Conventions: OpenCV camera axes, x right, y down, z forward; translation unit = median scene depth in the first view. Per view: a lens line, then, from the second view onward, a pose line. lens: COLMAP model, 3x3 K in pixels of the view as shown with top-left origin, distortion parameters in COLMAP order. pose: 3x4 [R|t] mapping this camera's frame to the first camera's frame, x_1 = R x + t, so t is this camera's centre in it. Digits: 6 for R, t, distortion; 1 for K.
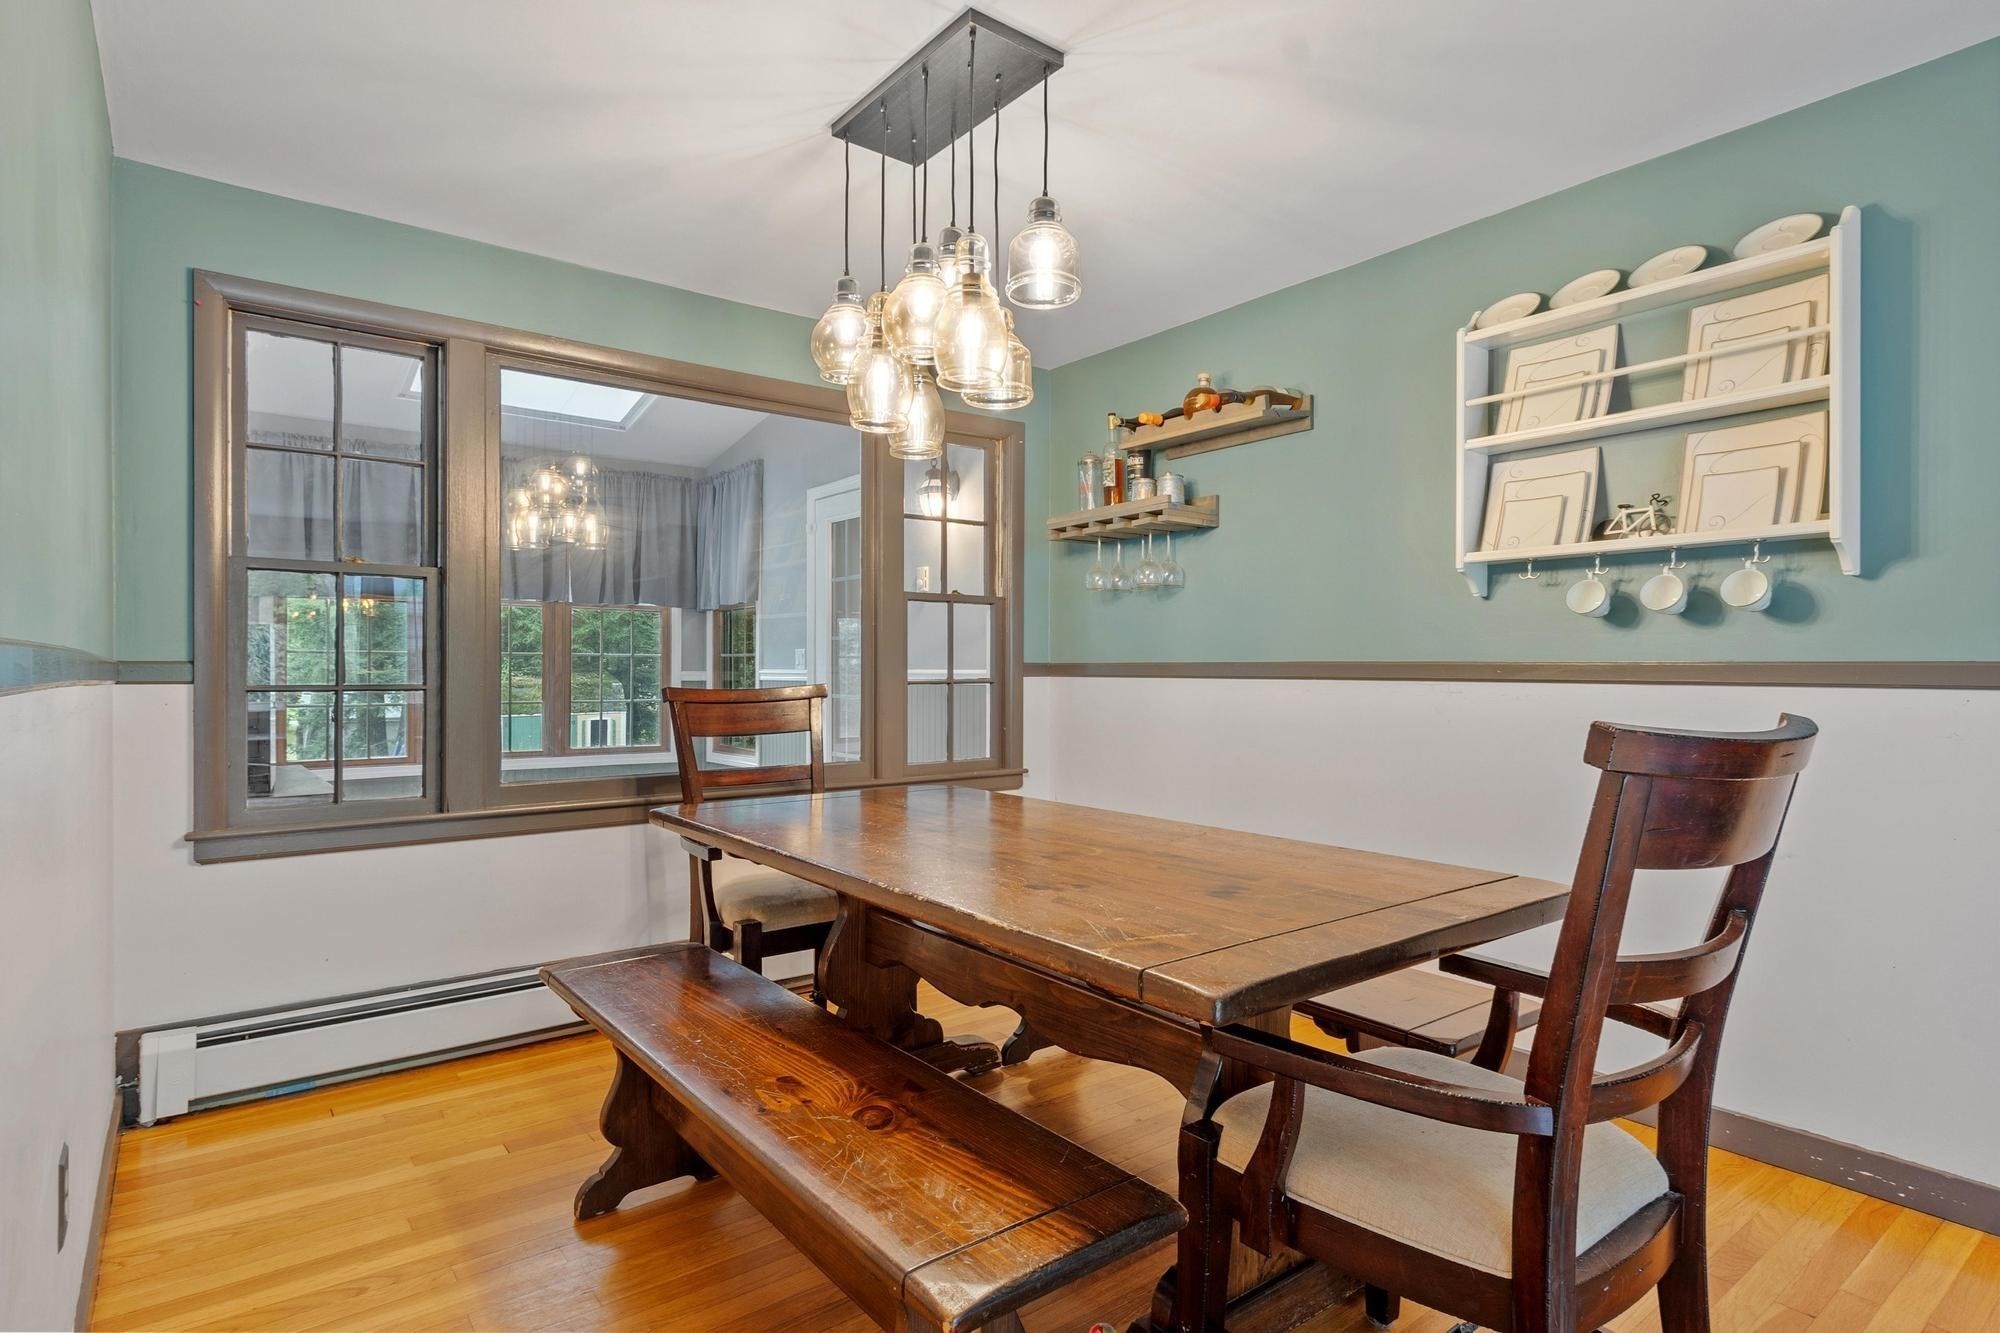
lens RADIAL K [[1032.1, 0, 1000.0], [0, 1032.1, 666.5], [0, 0, 1]] dist [0.002673, 0.000705]
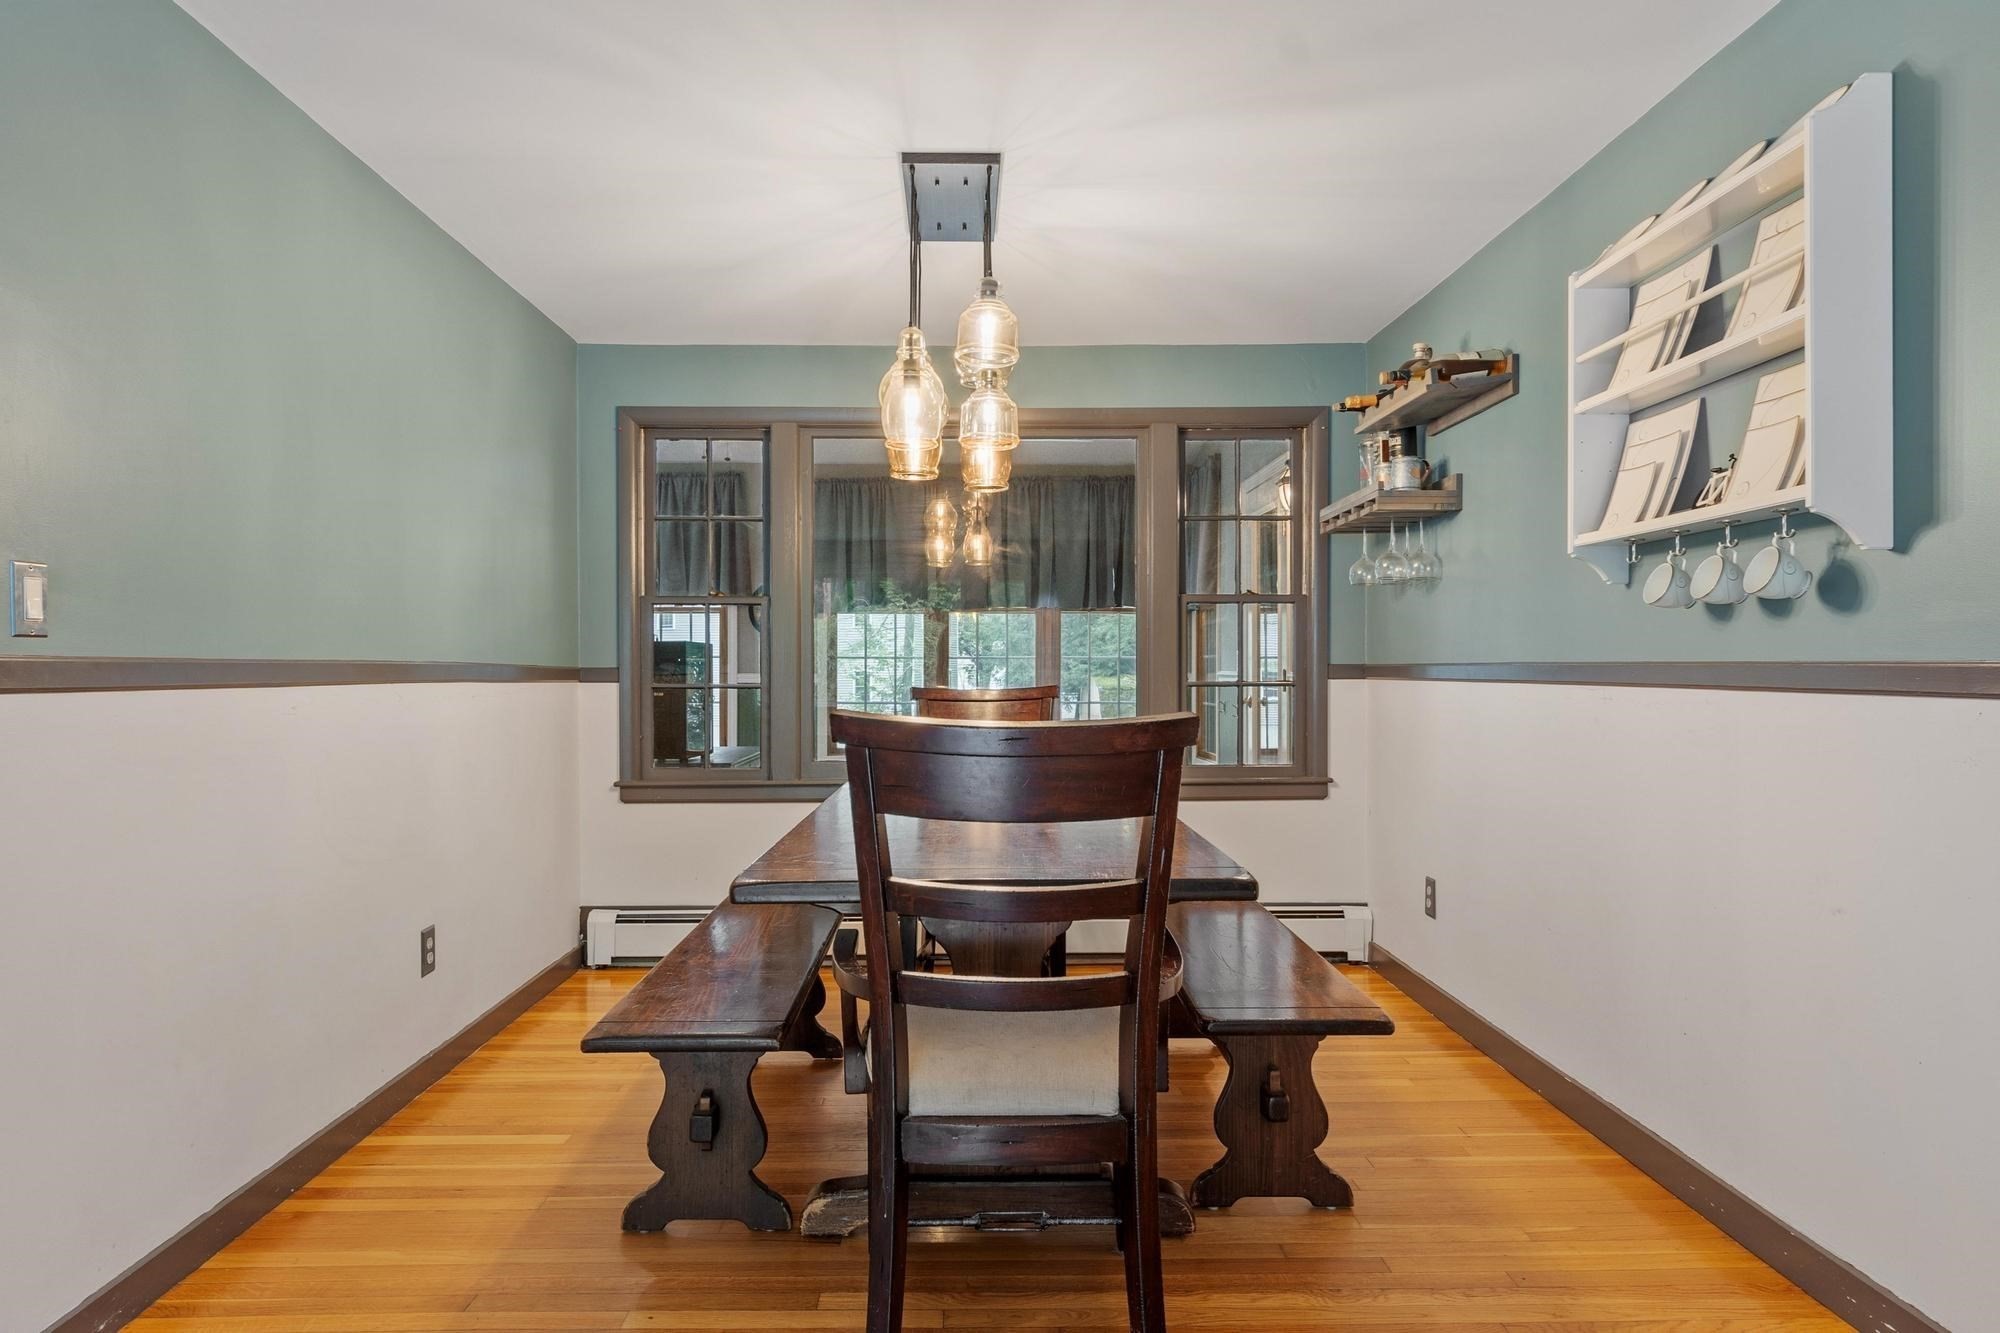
lens RADIAL K [[1246.1, 0, 1000.0], [0, 1246.1, 666.5], [0, 0, 1]] dist [0.006678, 0.000476]
pose [[0.801142, -0.004382, -0.598458, 0.716750], [0.003448, 0.999990, -0.002705, 0.000077], [0.598465, 0.000104, 0.801149, -0.117876]]
